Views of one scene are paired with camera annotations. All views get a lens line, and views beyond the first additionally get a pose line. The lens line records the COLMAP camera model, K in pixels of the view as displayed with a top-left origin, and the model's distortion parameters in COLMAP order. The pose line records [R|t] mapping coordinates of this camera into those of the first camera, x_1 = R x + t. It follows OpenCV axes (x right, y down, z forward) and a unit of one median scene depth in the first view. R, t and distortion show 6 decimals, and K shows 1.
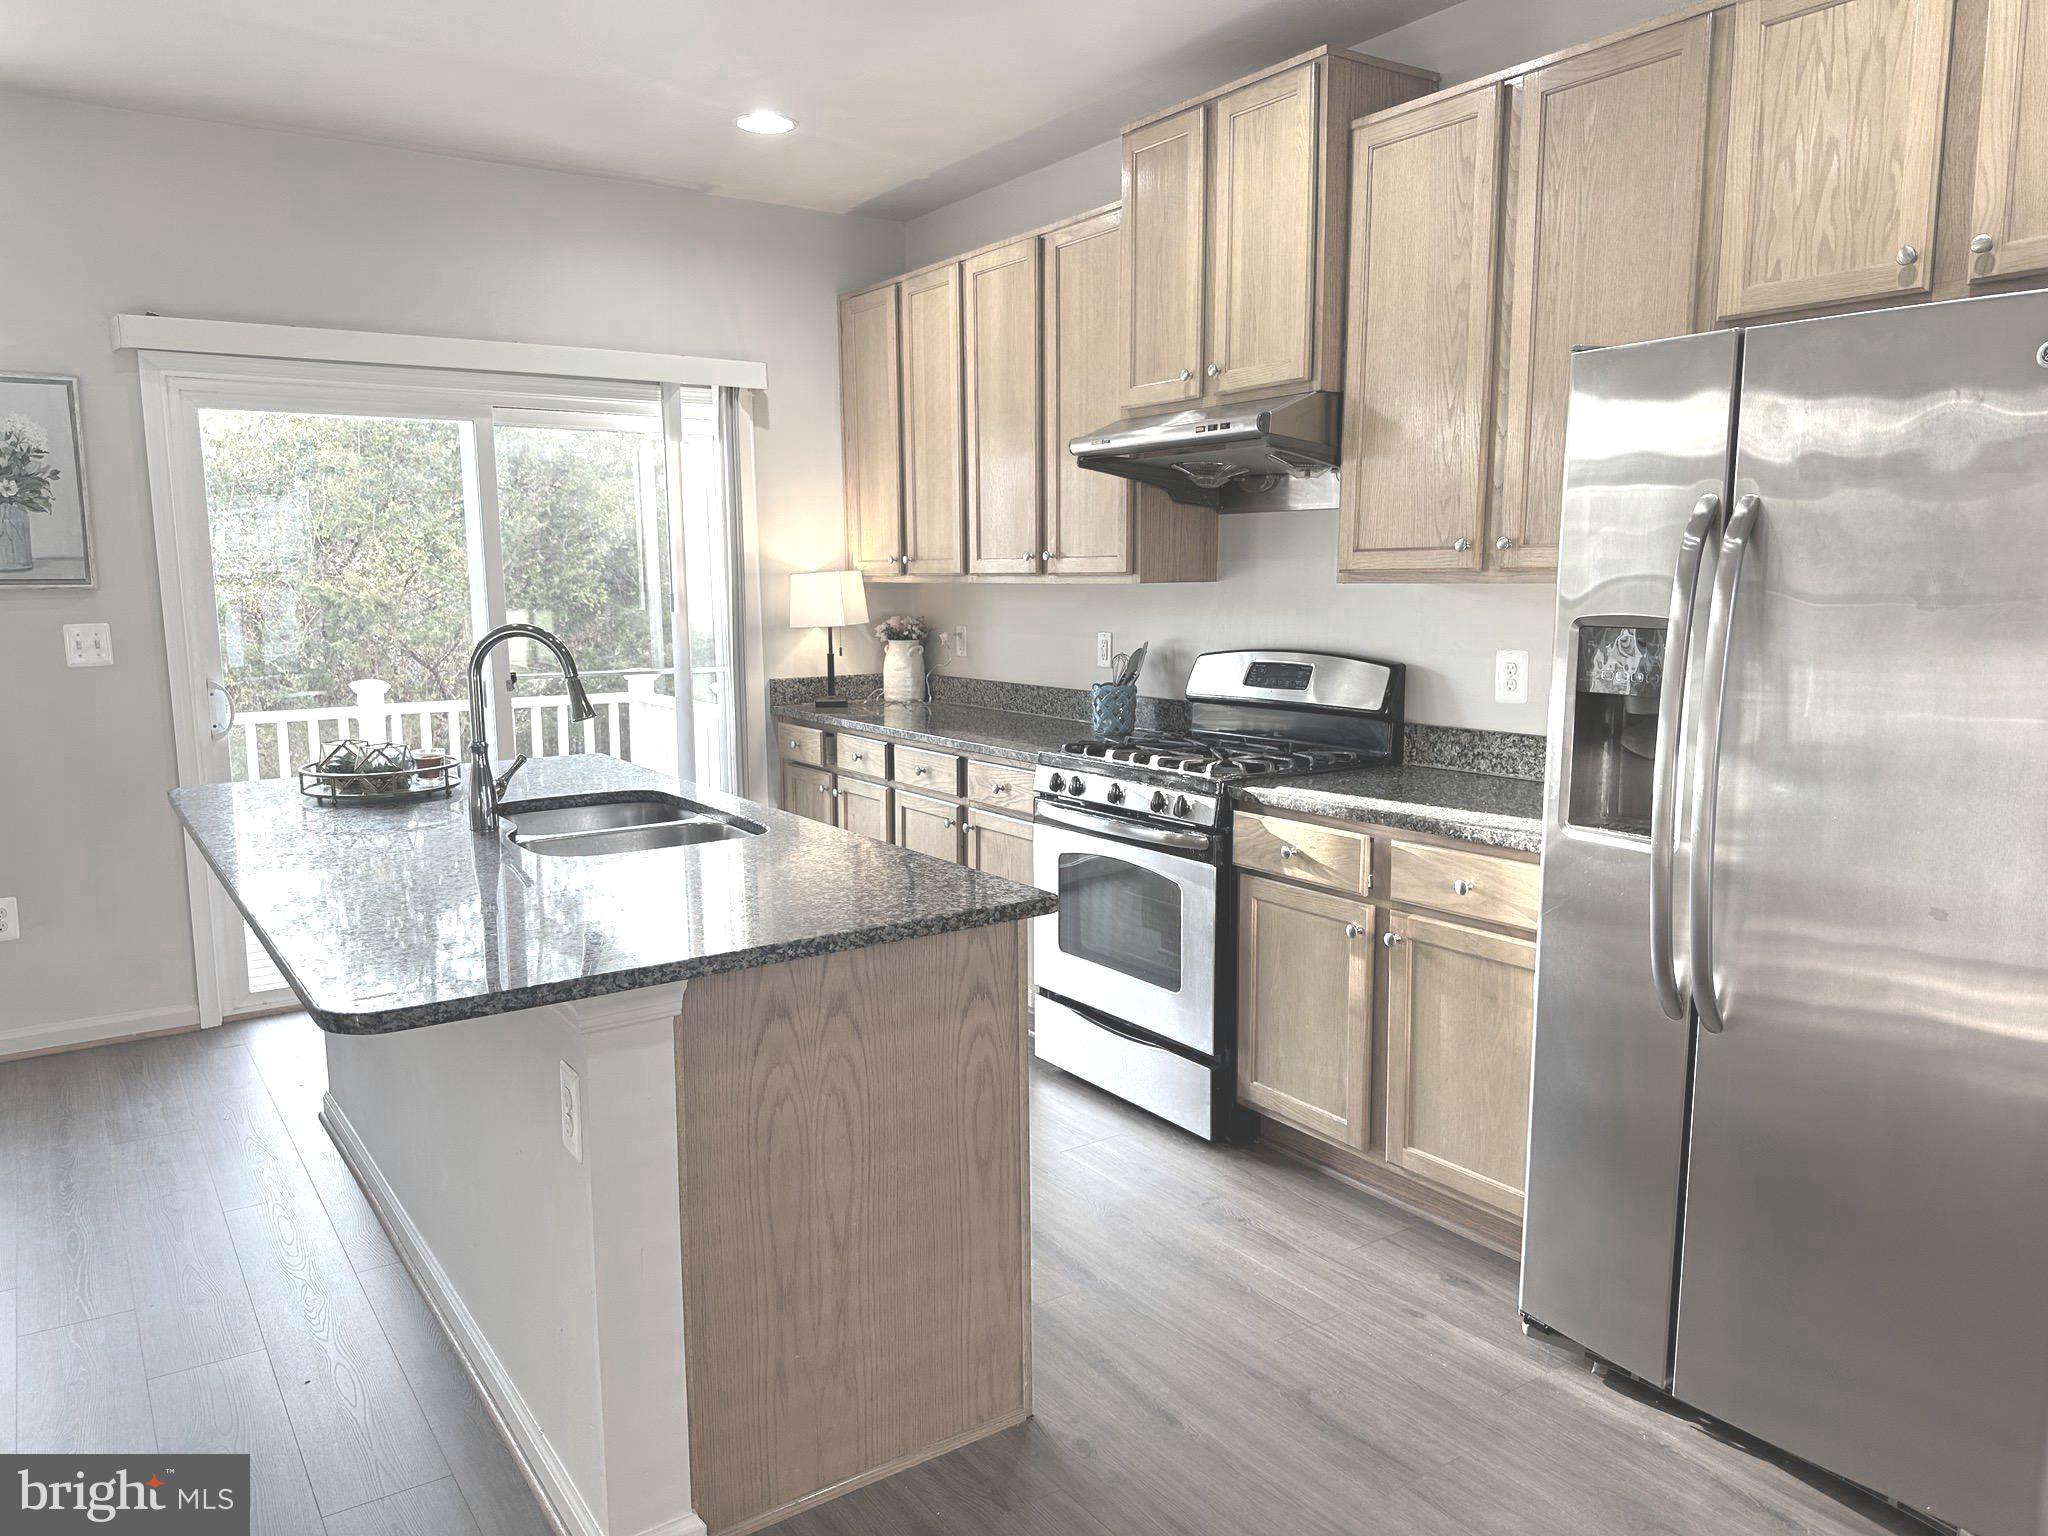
lens RADIAL K [[1440.6, 0, 1024.0], [0, 1440.6, 768.0], [0, 0, 1]] dist [0.088342, -0.077224]
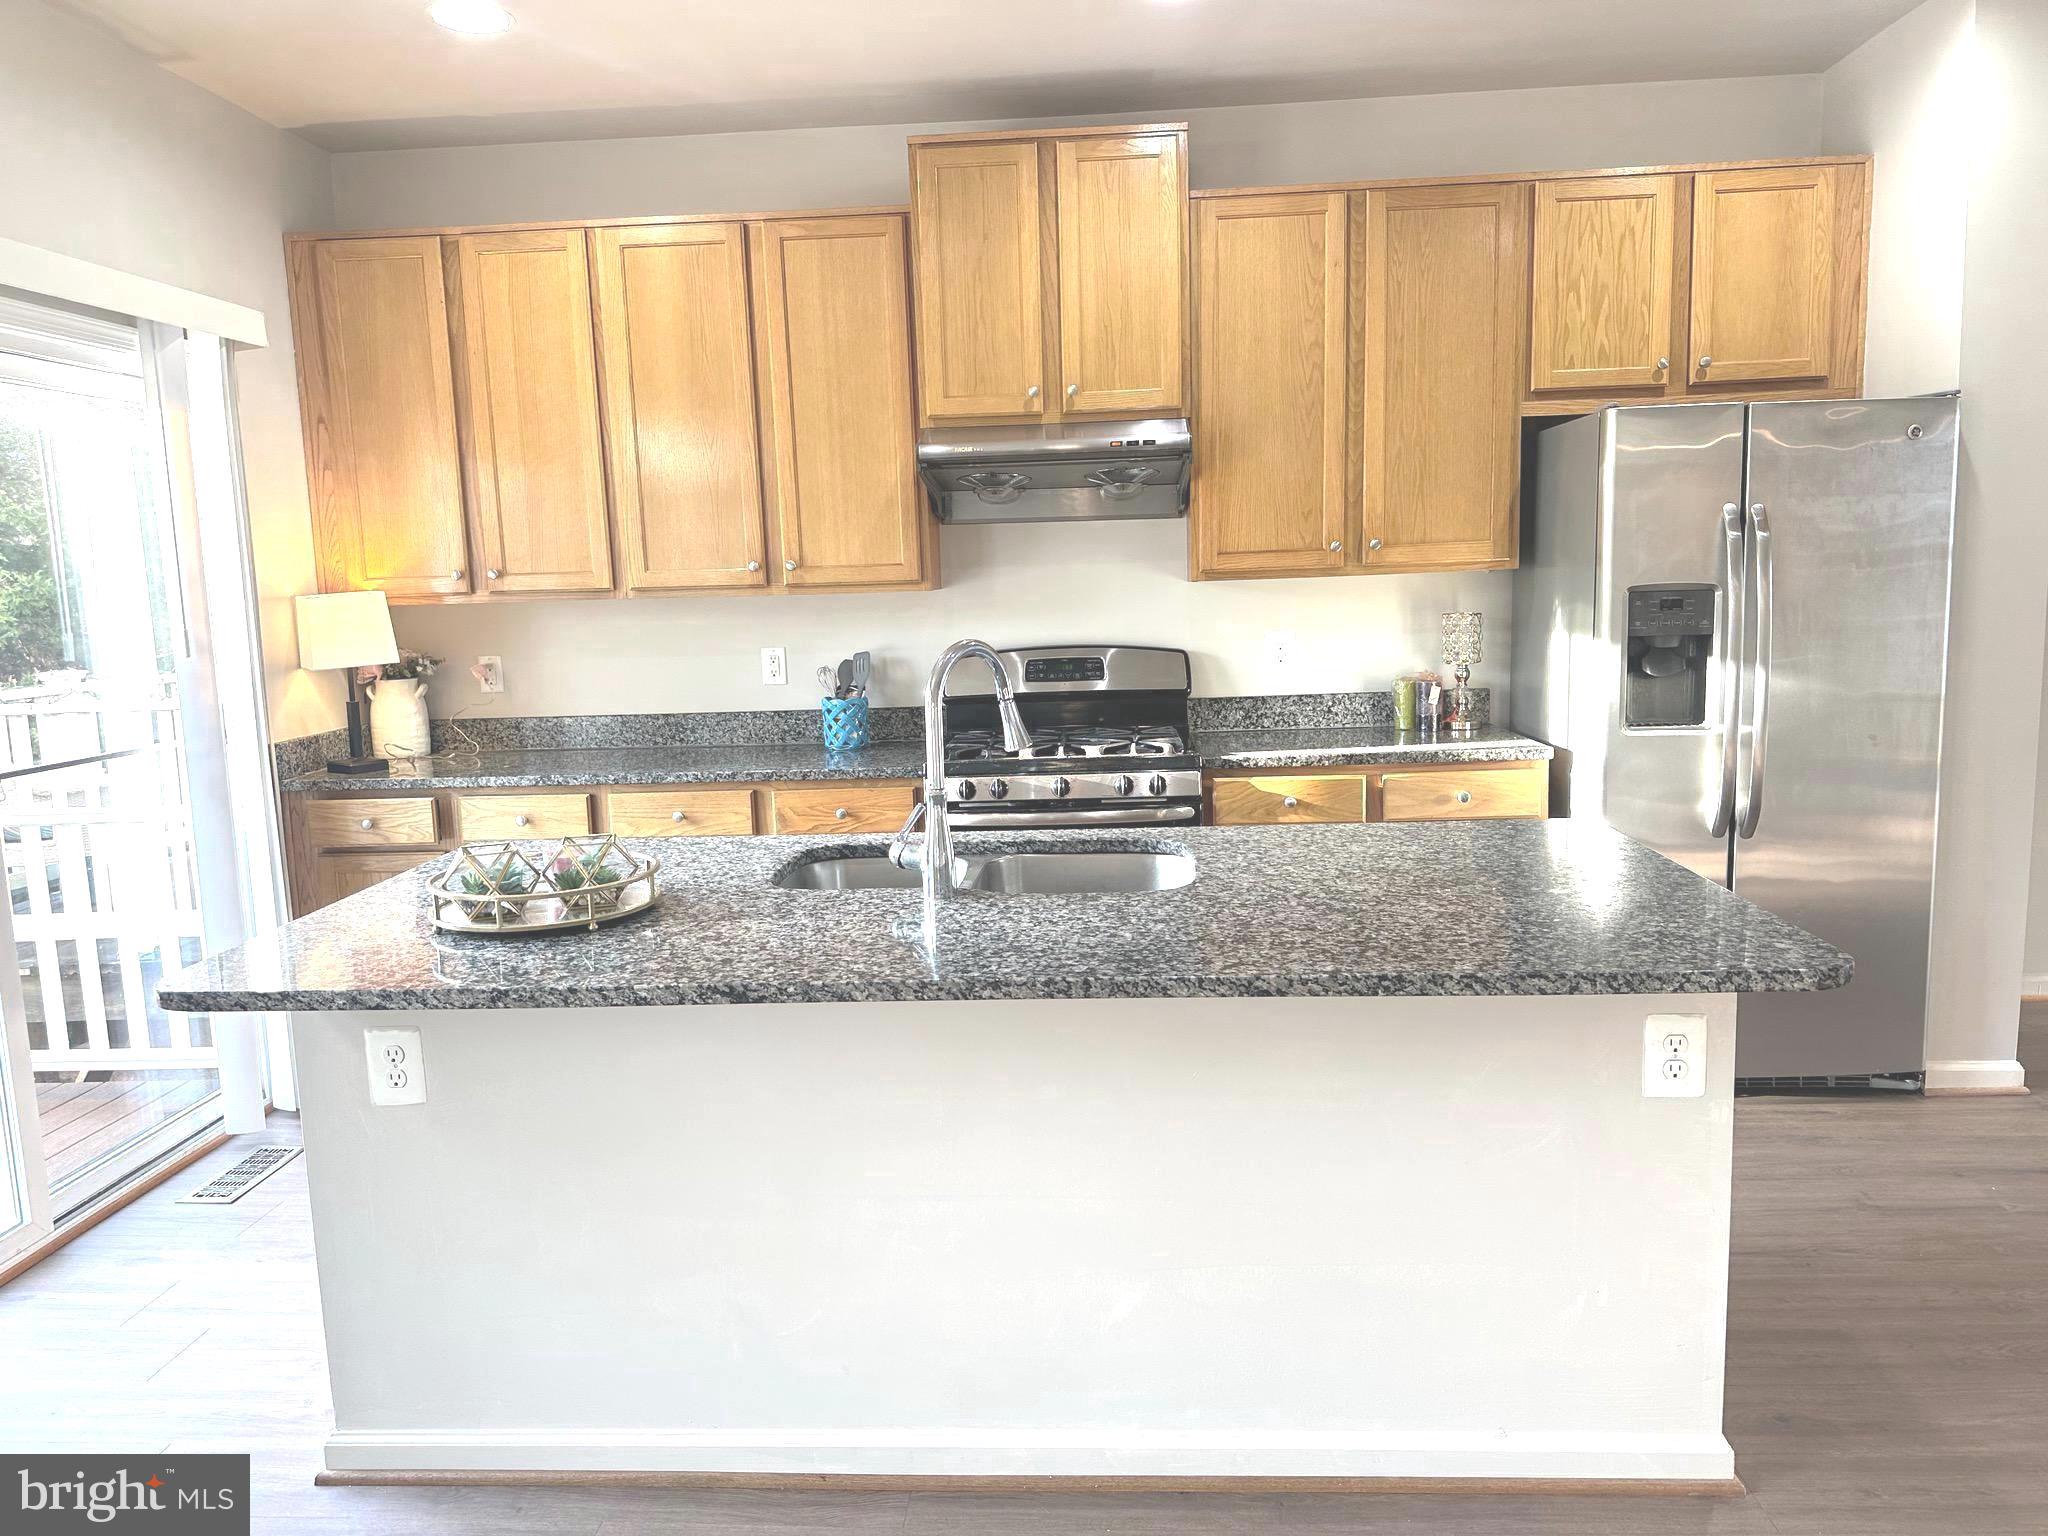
lens RADIAL K [[1440.6, 0, 1024.0], [0, 1440.6, 768.0], [0, 0, 1]] dist [0.088342, -0.077224]
pose [[0.623803, -0.117542, 0.772692, -0.811074], [0.134455, 0.990027, 0.042056, -0.045898], [-0.769929, 0.077658, 0.633386, 0.382489]]
